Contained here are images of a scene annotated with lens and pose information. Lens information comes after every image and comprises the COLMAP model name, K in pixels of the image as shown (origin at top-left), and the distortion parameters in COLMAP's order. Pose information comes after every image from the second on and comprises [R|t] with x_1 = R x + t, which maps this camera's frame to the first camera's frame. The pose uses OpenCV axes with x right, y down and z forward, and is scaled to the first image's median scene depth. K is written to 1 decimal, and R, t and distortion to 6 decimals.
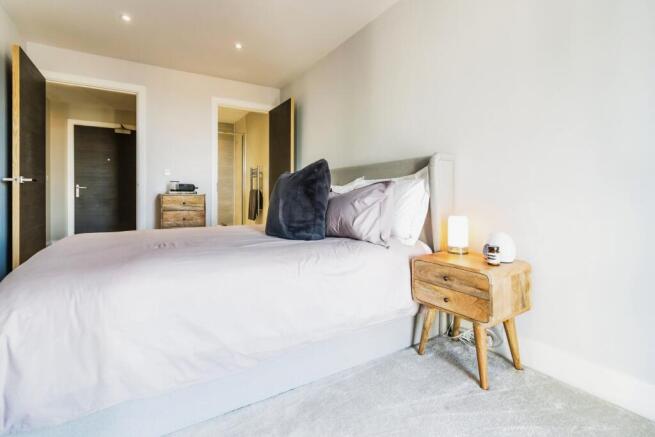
lens RADIAL K [[311.9, 0, 326.6], [0, 311.9, 195.9], [0, 0, 1]] dist [0.001402, -0.000015]
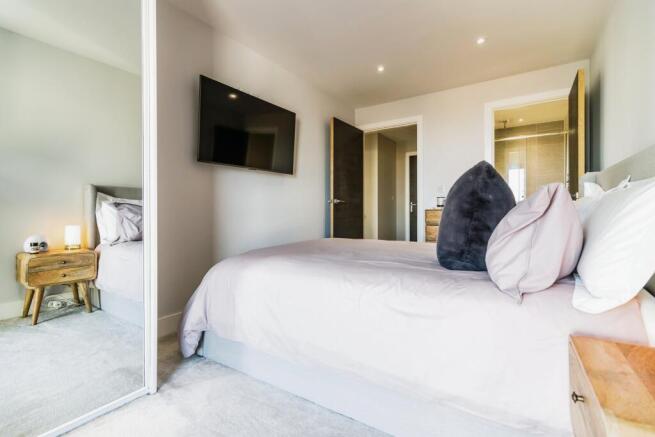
lens RADIAL K [[309.1, 0, 326.8], [0, 309.1, 208.0], [0, 0, 1]] dist [0.000479, -0.000093]
pose [[0.418669, -0.009863, -0.908085, 0.387516], [0.000831, 0.999945, -0.010478, -0.001942], [0.908139, 0.003633, 0.418654, 0.295507]]
